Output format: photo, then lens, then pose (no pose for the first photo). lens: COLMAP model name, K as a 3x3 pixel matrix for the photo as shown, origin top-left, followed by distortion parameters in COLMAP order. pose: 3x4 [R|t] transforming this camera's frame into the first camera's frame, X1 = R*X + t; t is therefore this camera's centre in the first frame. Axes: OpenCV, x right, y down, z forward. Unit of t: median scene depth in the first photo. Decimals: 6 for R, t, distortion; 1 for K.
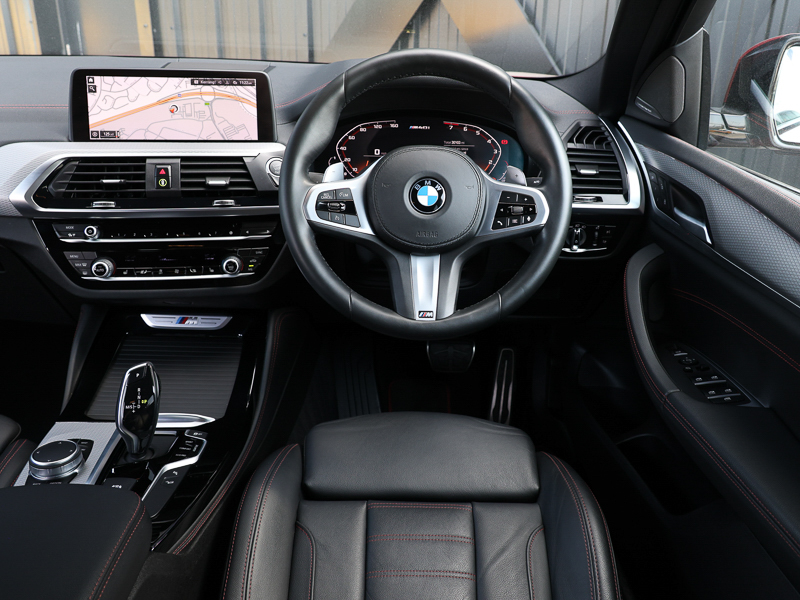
lens RADIAL K [[691.4, 0, 401.7], [0, 691.4, 279.7], [0, 0, 1]] dist [0.005750, -0.000475]
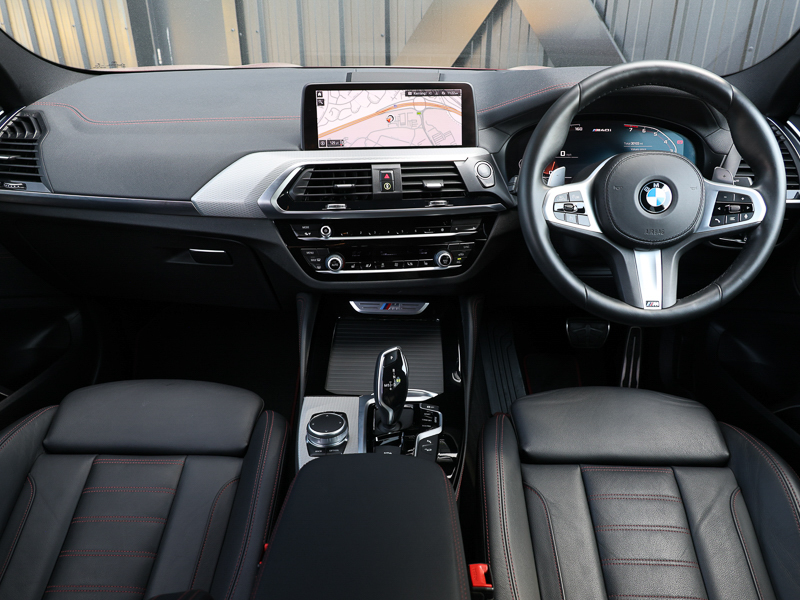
lens RADIAL K [[620.8, 0, 400.0], [0, 620.8, 300.0], [0, 0, 1]] dist [0.007455, 0.003464]
pose [[0.999112, -0.007337, -0.041495, -0.291920], [0.010256, 0.997454, 0.070572, -0.027458], [0.040871, -0.070935, 0.996643, -0.018848]]
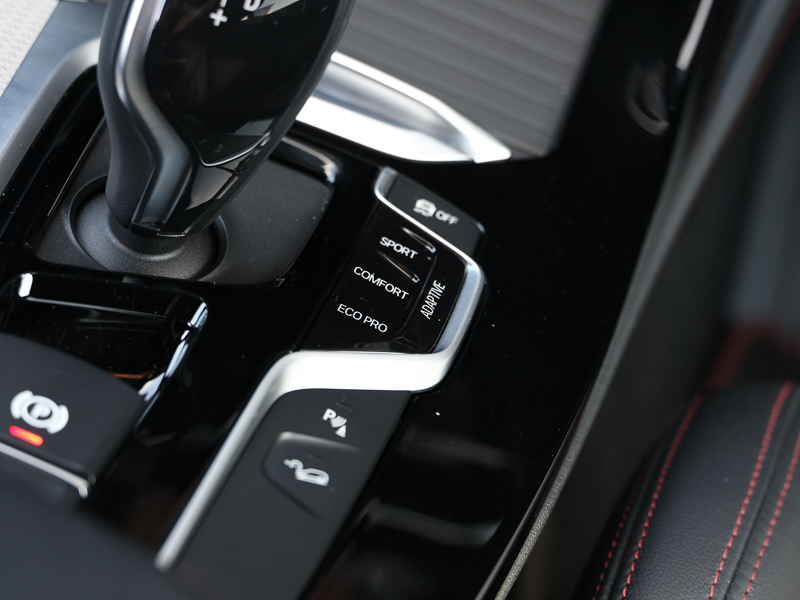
lens RADIAL K [[2036.4, 0, 400.0], [0, 2036.4, 300.0], [0, 0, 1]] dist [-0.104262, -0.115925]
pose [[0.931966, 0.362539, -0.001979, -0.284261], [-0.342430, 0.882040, 0.323647, 0.064382], [0.119081, -0.300951, 0.946176, 0.448079]]
